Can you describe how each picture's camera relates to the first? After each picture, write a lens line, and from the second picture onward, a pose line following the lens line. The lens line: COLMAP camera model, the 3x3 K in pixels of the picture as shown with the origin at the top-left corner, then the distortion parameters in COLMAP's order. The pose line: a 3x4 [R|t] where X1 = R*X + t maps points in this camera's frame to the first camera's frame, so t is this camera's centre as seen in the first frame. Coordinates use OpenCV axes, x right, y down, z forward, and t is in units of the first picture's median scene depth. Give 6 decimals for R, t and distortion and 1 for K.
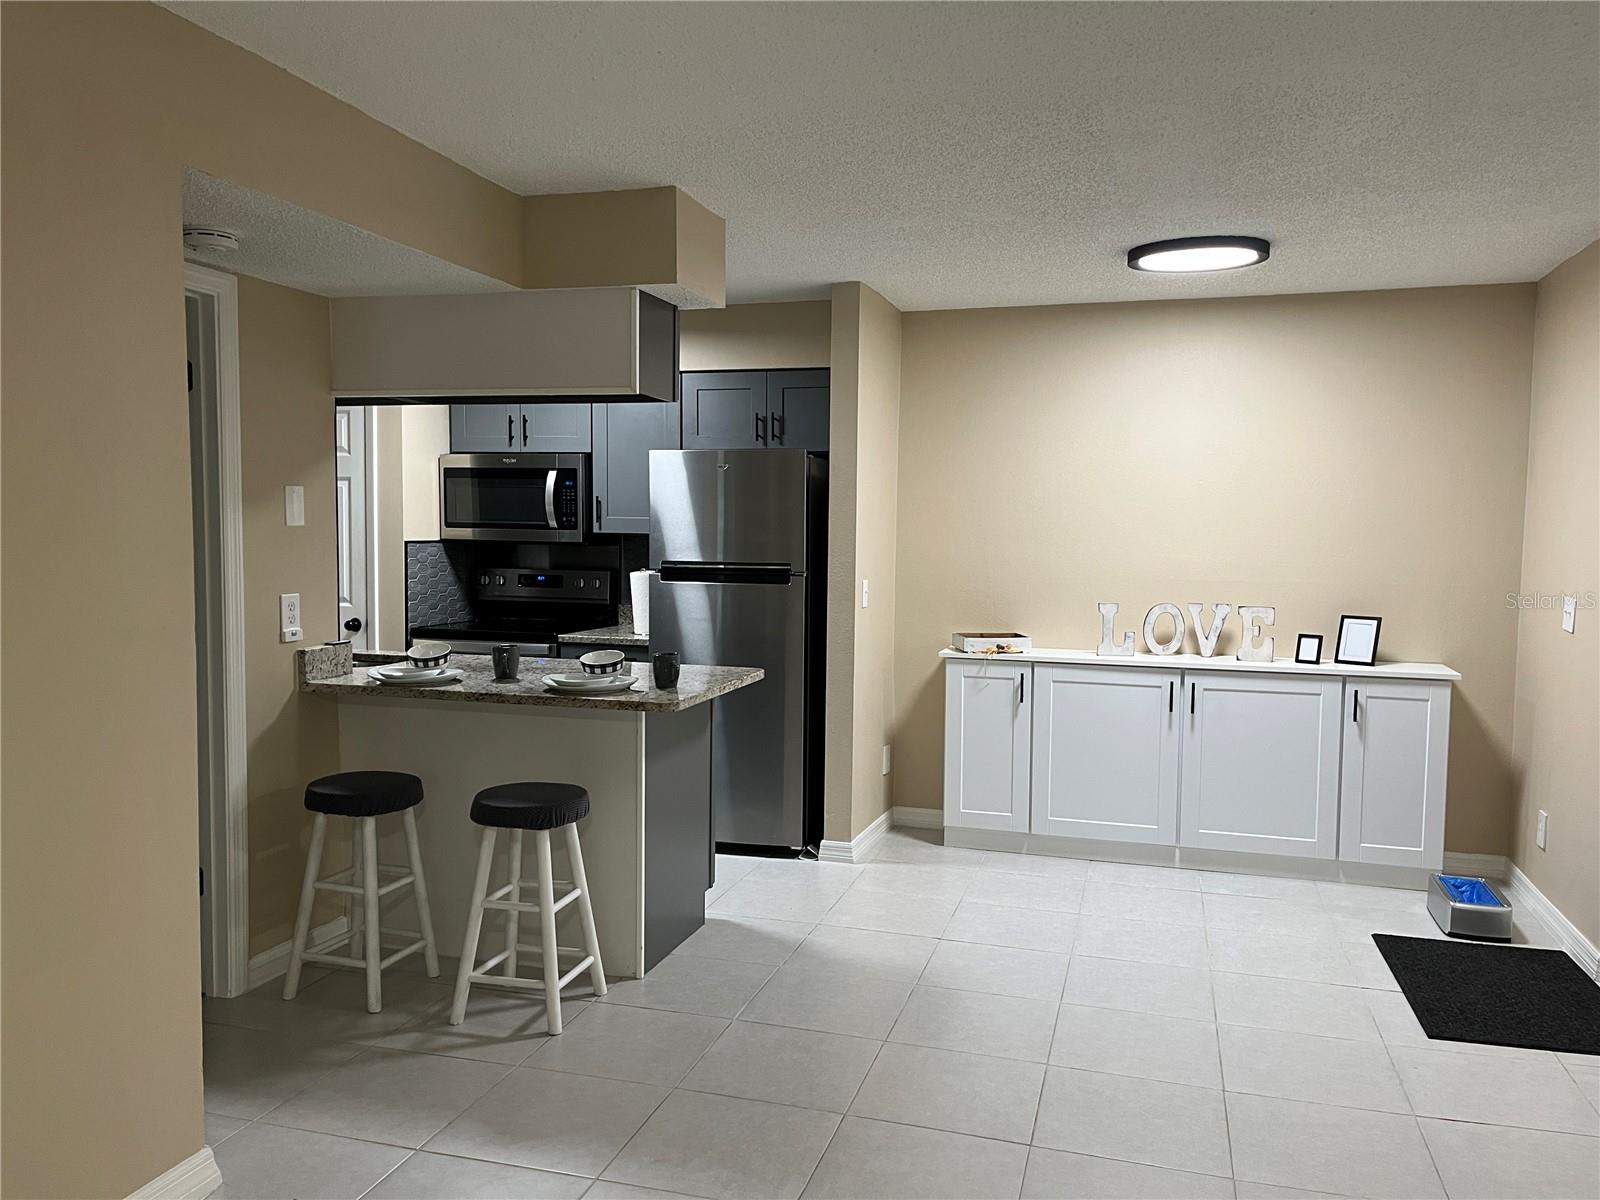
lens RADIAL K [[1214.9, 0, 795.8], [0, 1214.9, 598.2], [0, 0, 1]] dist [0.067799, -0.095801]
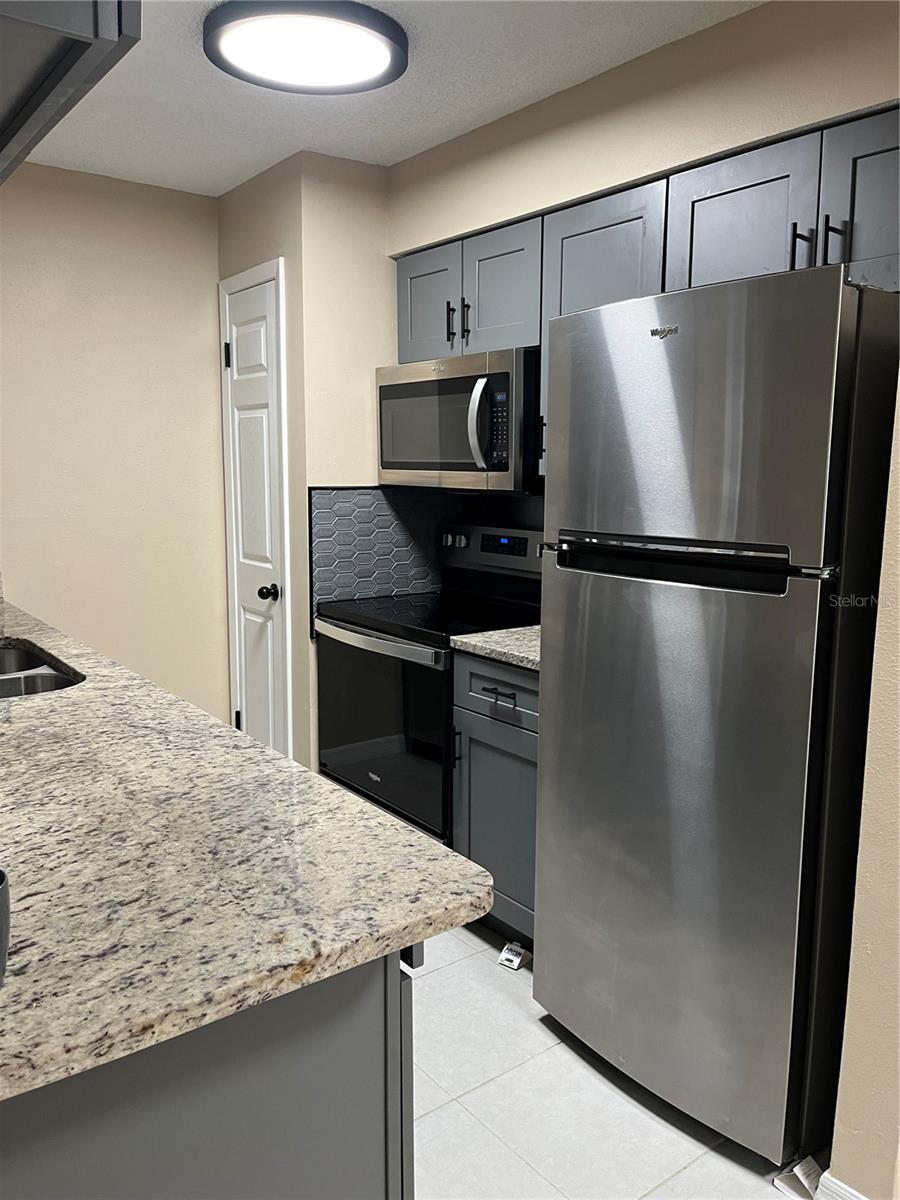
lens RADIAL K [[911.2, 0, 449.0], [0, 911.2, 606.0], [0, 0, 1]] dist [0.067799, -0.095801]
pose [[0.808317, 0.082982, -0.582871, 0.074480], [-0.031079, 0.994651, 0.098507, -0.029927], [0.587927, -0.061510, 0.806572, 0.554899]]
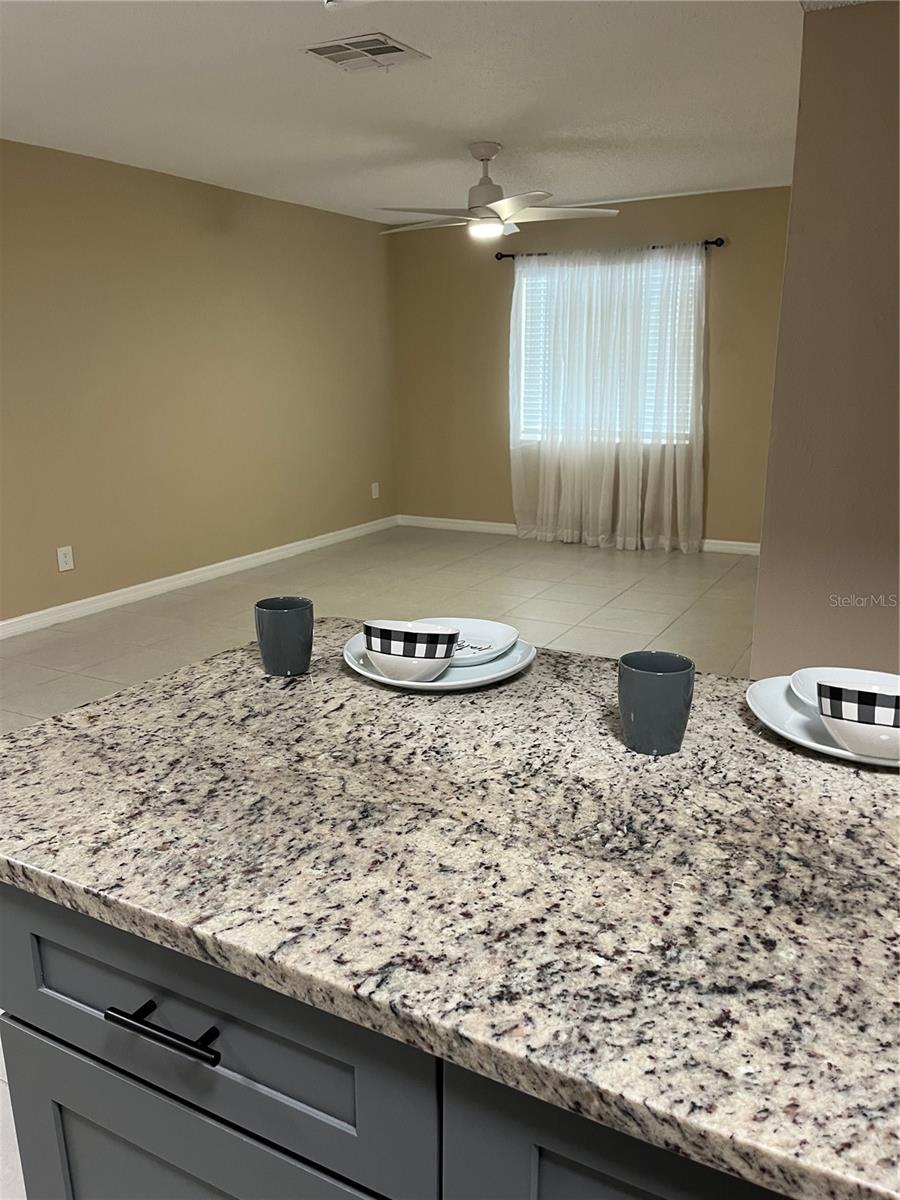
lens RADIAL K [[911.2, 0, 445.4], [0, 911.2, 608.9], [0, 0, 1]] dist [0.067799, -0.095801]
pose [[-0.977288, -0.059889, 0.203275, -0.148733], [0.008862, 0.946845, 0.321567, -0.041128], [-0.211728, 0.316065, -0.924810, 0.819653]]
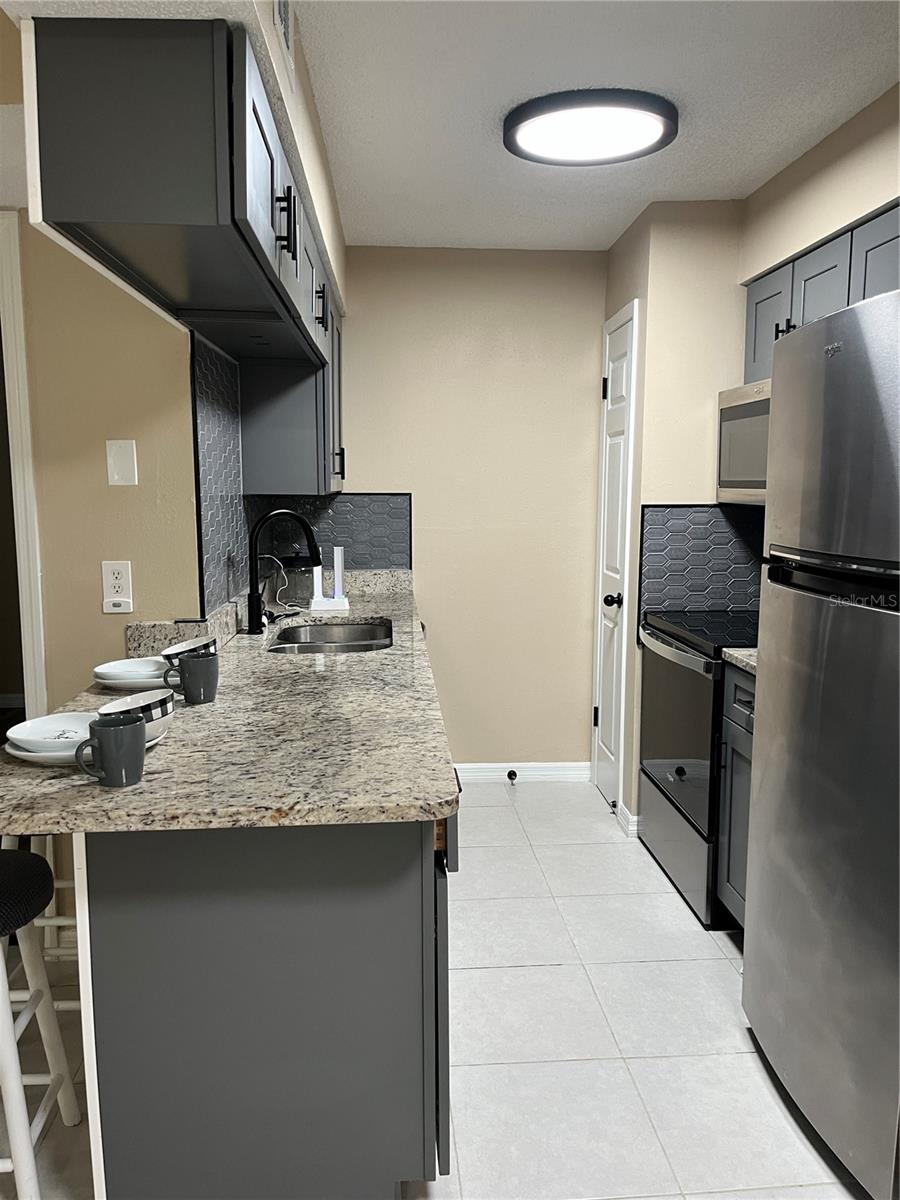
lens RADIAL K [[911.2, 0, 446.7], [0, 911.2, 605.5], [0, 0, 1]] dist [0.067799, -0.095801]
pose [[0.352208, 0.109903, -0.929446, 0.193190], [-0.051441, 0.993854, 0.098026, -0.030939], [0.934507, 0.013286, 0.355697, 0.616243]]
